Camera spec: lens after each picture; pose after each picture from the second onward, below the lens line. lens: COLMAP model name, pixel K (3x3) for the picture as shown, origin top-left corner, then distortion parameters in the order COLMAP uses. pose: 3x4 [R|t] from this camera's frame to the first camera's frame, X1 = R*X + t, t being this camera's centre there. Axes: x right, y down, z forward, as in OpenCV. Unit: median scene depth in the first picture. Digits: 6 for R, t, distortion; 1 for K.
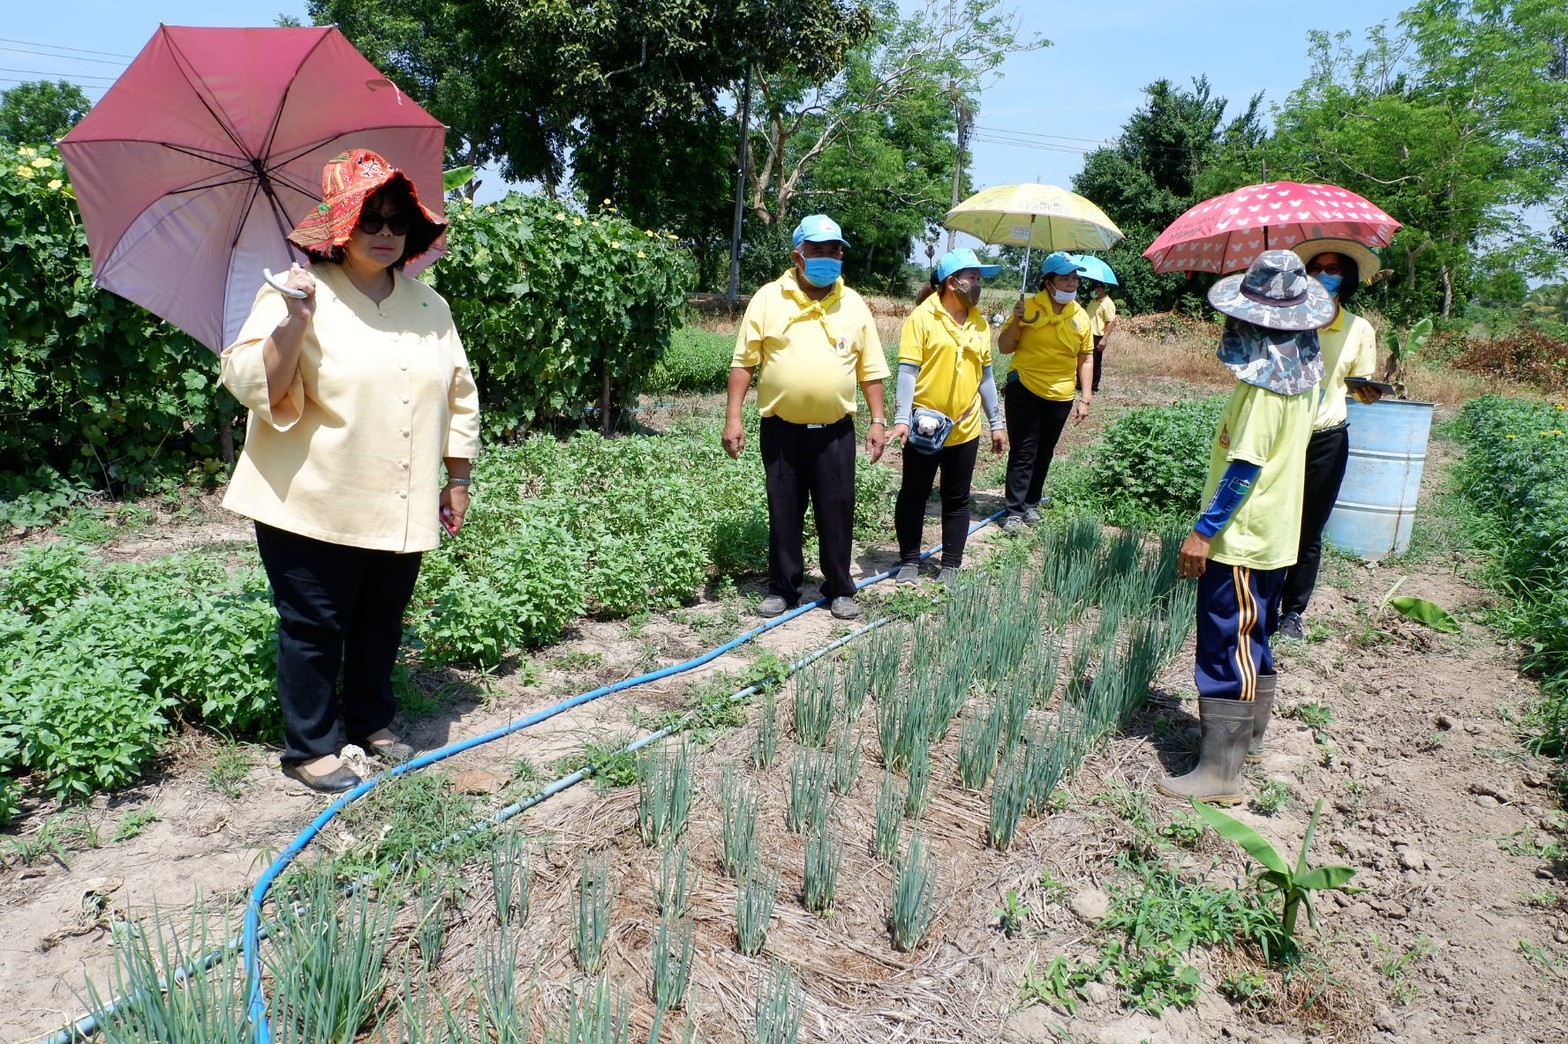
lens RADIAL K [[1096.3, 0, 784.0], [0, 1096.3, 522.0], [0, 0, 1]] dist [-0.017063, 0.010108]
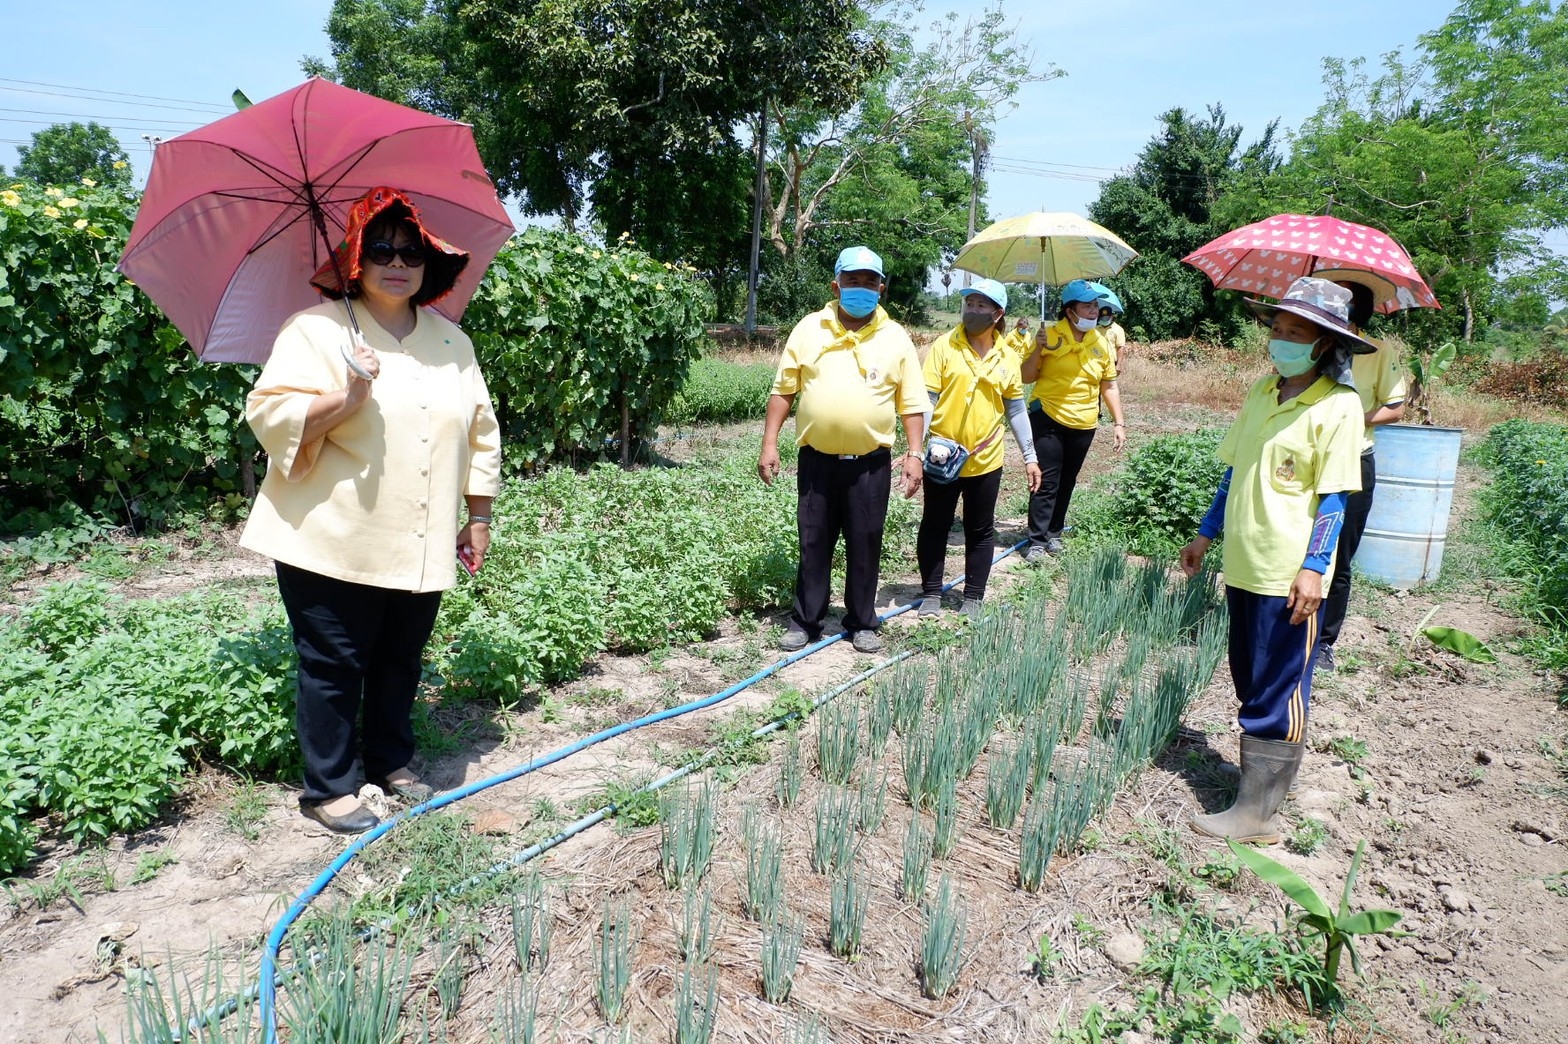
lens RADIAL K [[1096.3, 0, 784.0], [0, 1096.3, 522.0], [0, 0, 1]] dist [-0.017063, 0.010108]
pose [[0.999845, -0.005961, -0.016543, -0.002637], [0.005526, 0.999640, -0.026255, -0.003344], [0.016694, 0.026160, 0.999518, 0.008363]]
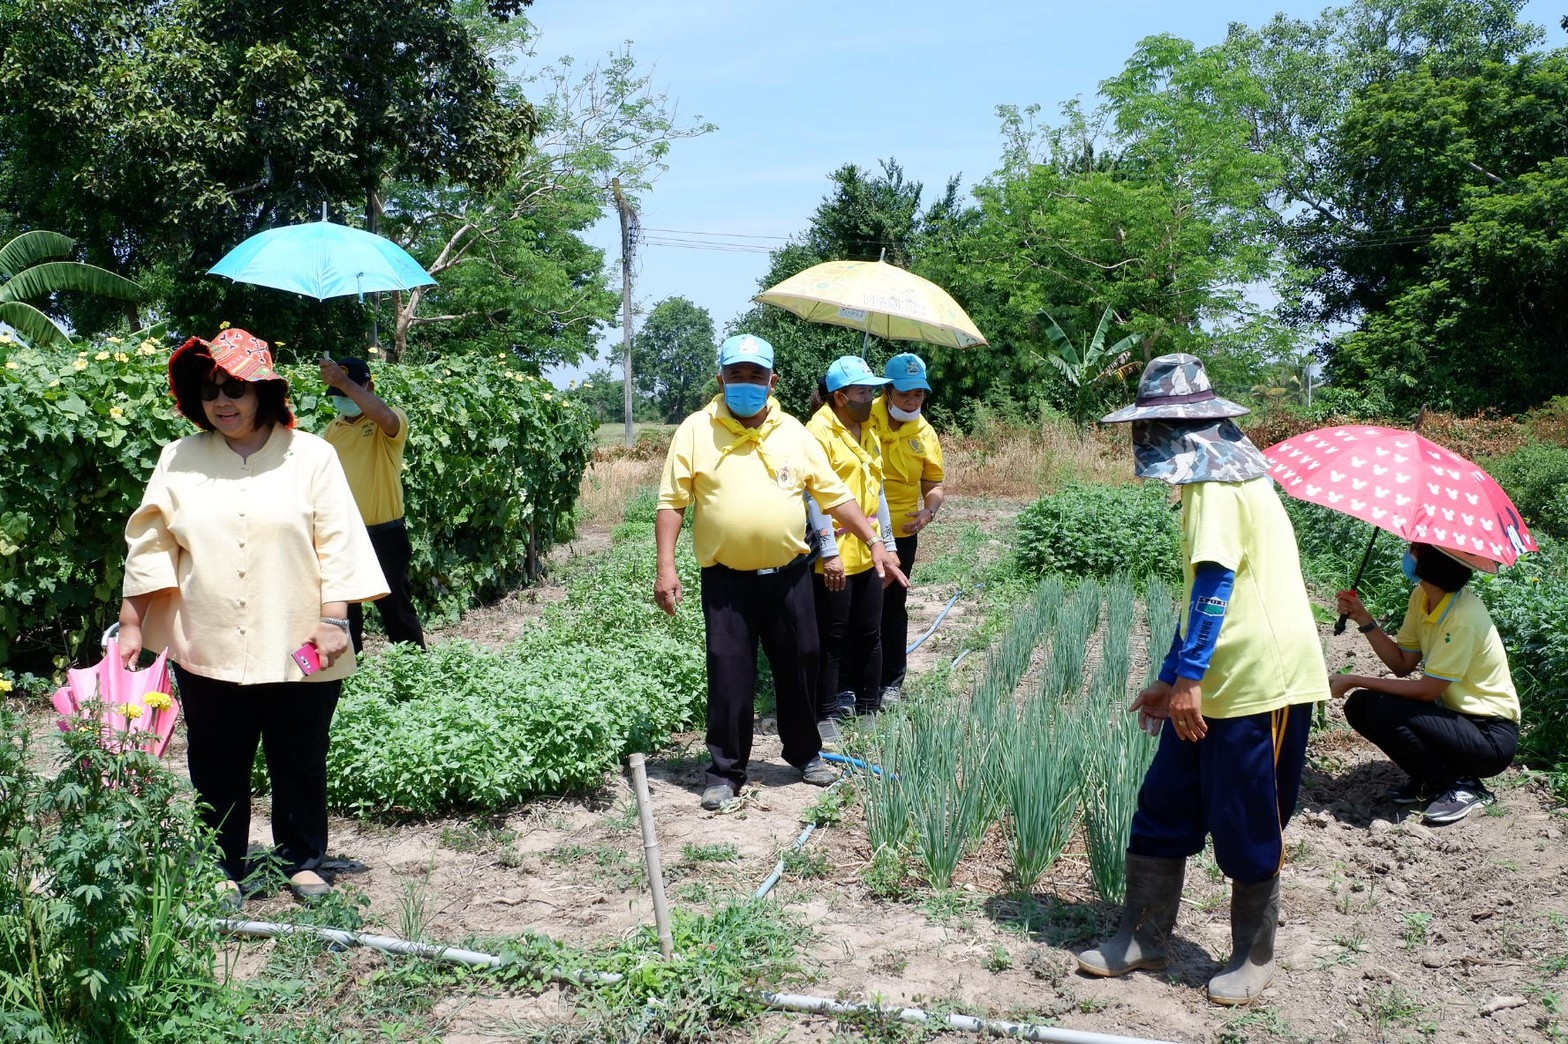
lens RADIAL K [[1496.2, 0, 784.0], [0, 1496.2, 522.0], [0, 0, 1]] dist [0.014321, -0.016032]
pose [[0.955977, -0.100555, 0.275675, -0.582445], [0.139755, 0.982084, -0.126412, 0.127949], [-0.258025, 0.159374, 0.952902, -0.672736]]
